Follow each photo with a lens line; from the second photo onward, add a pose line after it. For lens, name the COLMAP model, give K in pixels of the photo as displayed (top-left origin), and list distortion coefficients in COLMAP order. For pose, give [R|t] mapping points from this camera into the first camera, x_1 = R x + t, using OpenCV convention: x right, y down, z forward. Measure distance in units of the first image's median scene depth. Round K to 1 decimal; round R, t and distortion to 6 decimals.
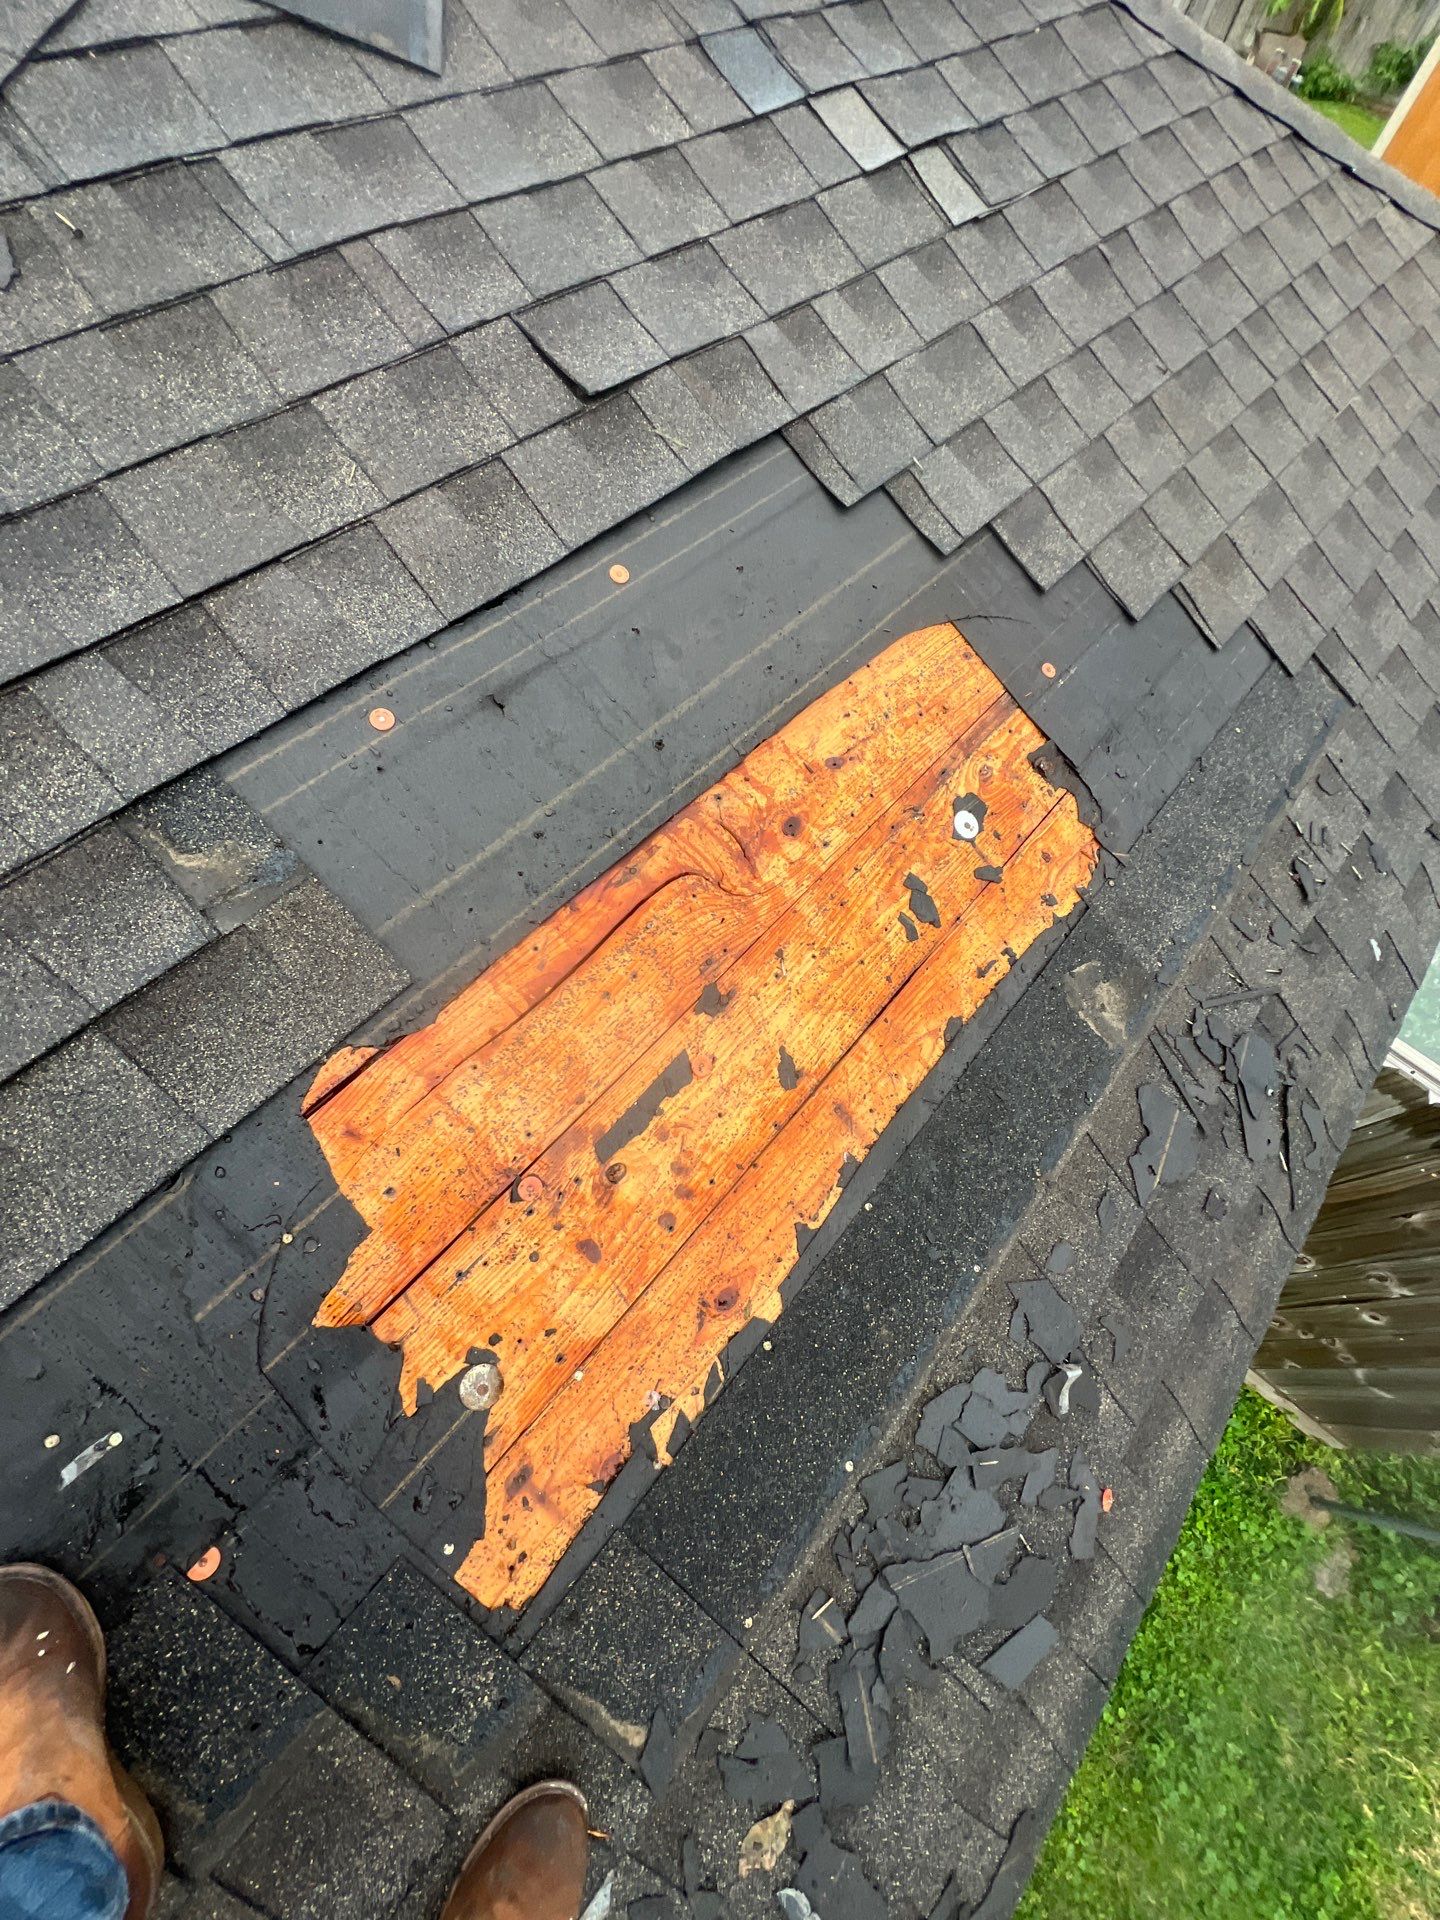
lens RADIAL K [[764.1, 0, 725.1], [0, 764.1, 960.0], [0, 0, 1]] dist [-0.001480, -0.000478]
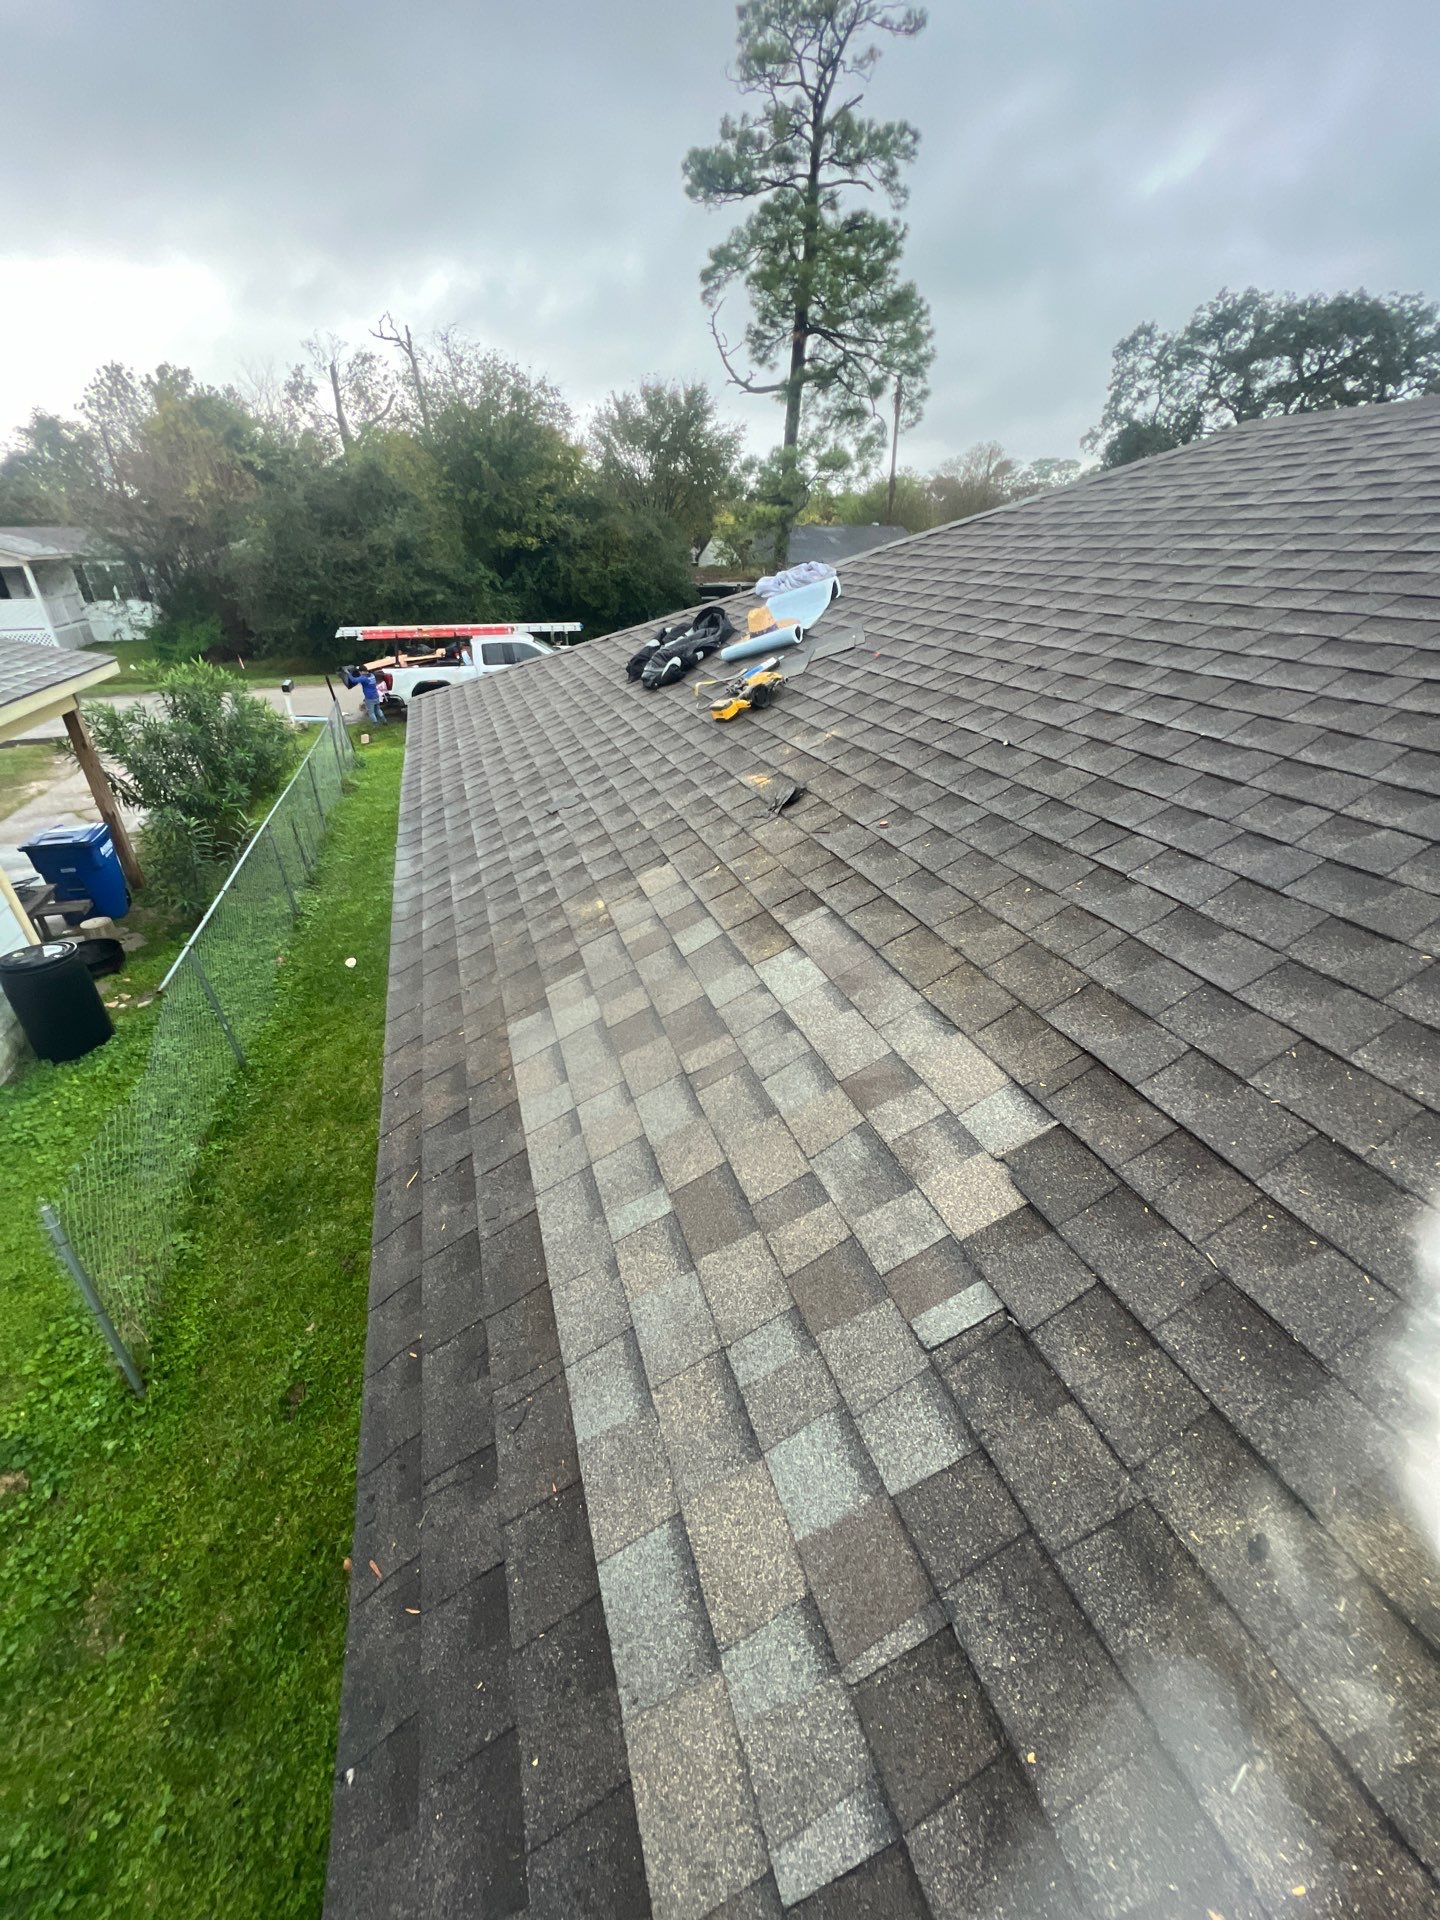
lens RADIAL K [[764.1, 0, 725.1], [0, 764.1, 960.0], [0, 0, 1]] dist [-0.001480, -0.000478]
pose [[-0.500847, 0.348834, -0.792128, 1.494876], [-0.782494, 0.208673, 0.586651, -1.255282], [0.369940, 0.913658, 0.168447, 0.392286]]
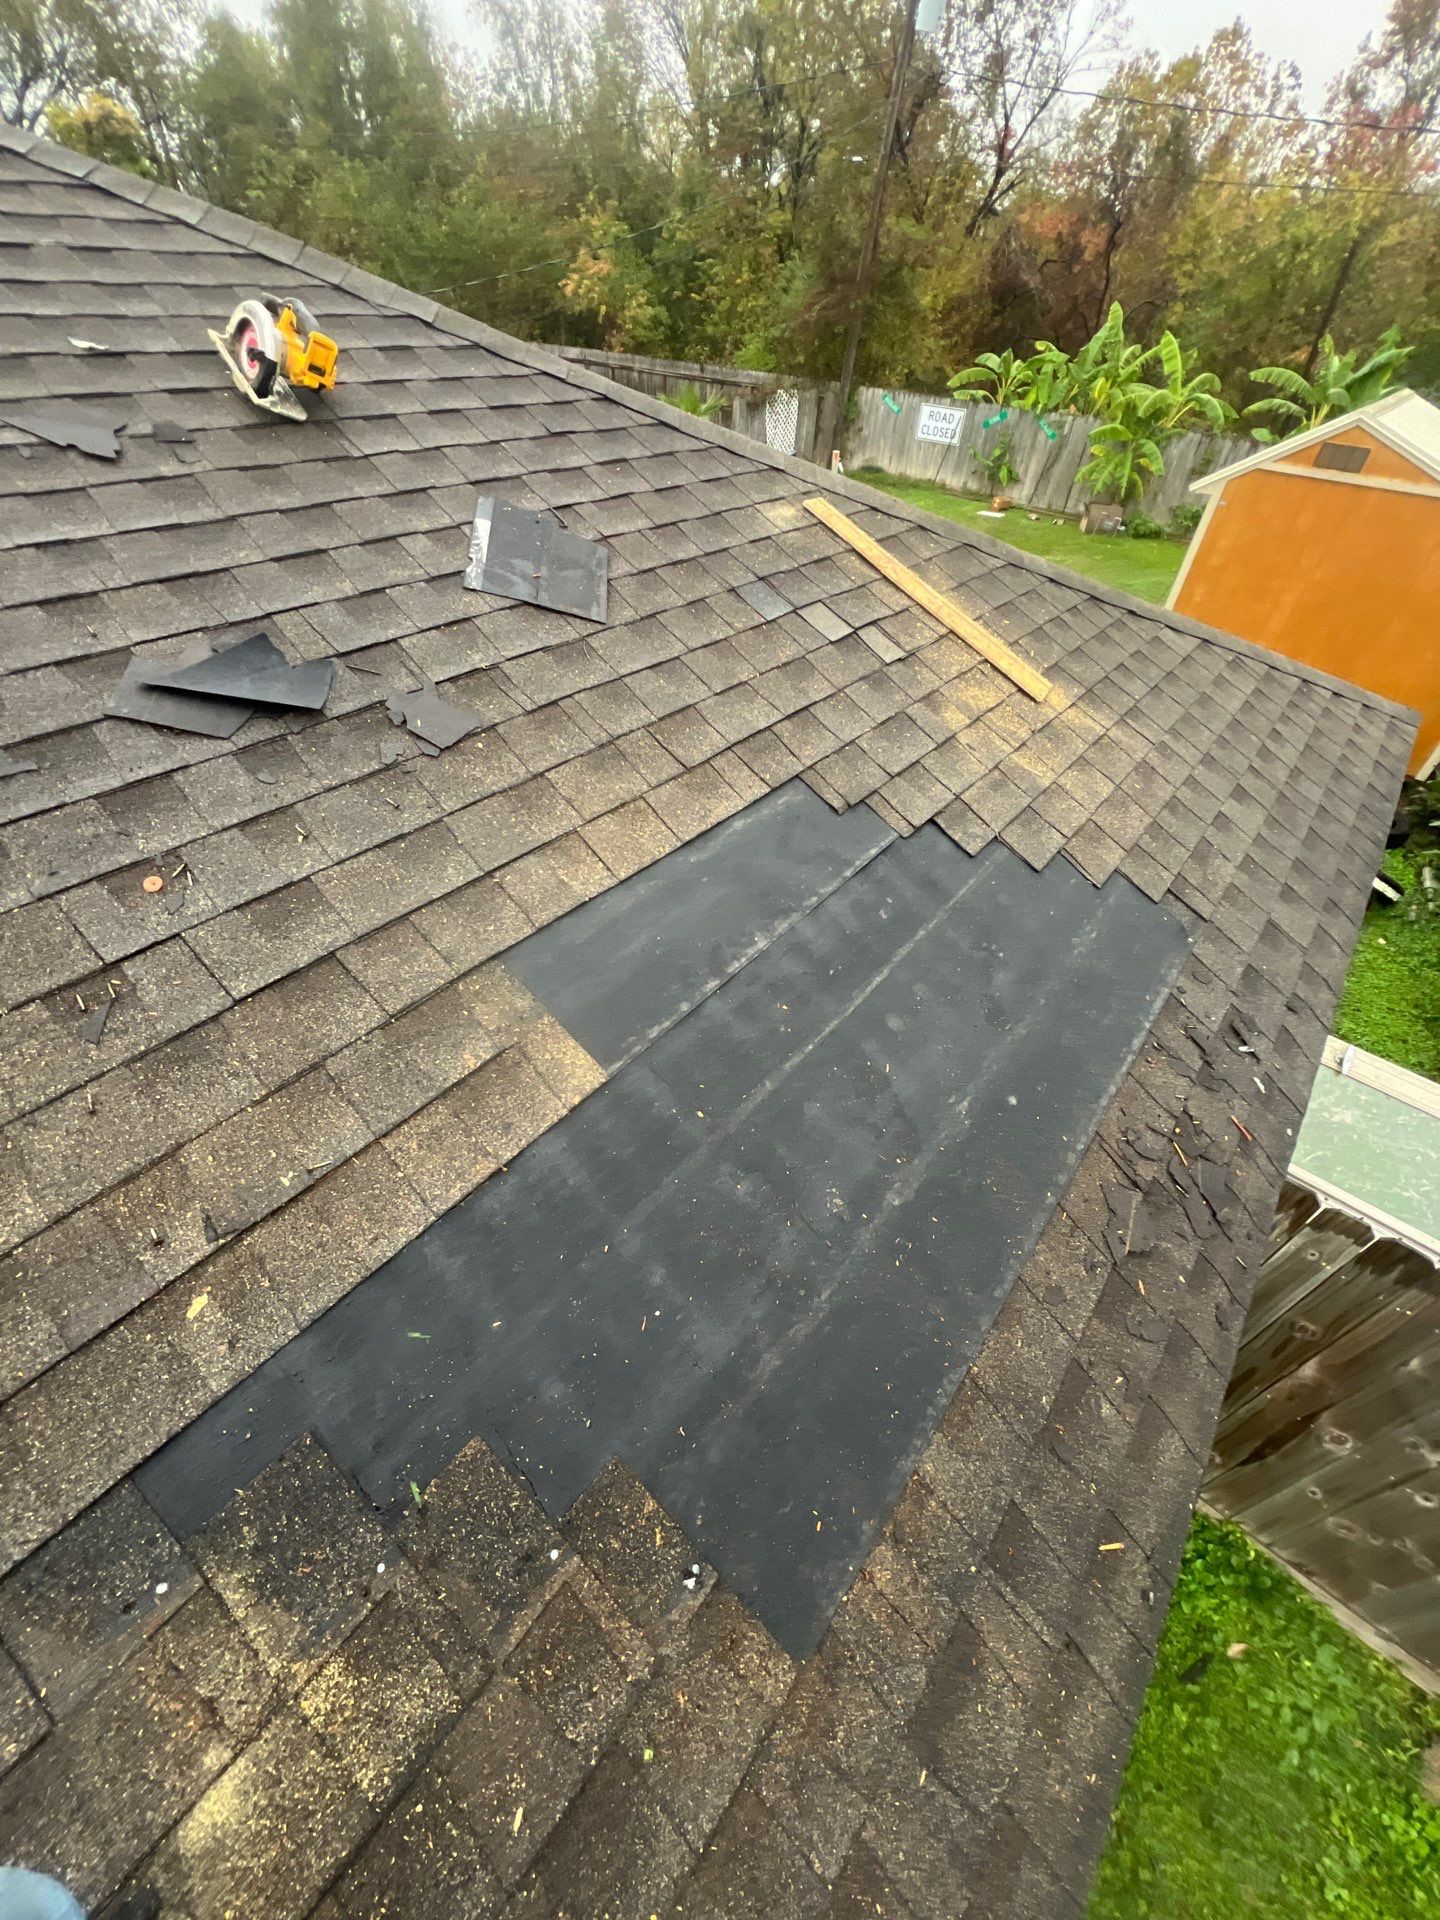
lens RADIAL K [[764.1, 0, 725.1], [0, 764.1, 960.0], [0, 0, 1]] dist [-0.001480, -0.000478]
pose [[0.999146, -0.040406, 0.008601, -0.136275], [0.040916, 0.939143, -0.341082, 0.292693], [0.005704, 0.341143, 0.939994, -0.507507]]
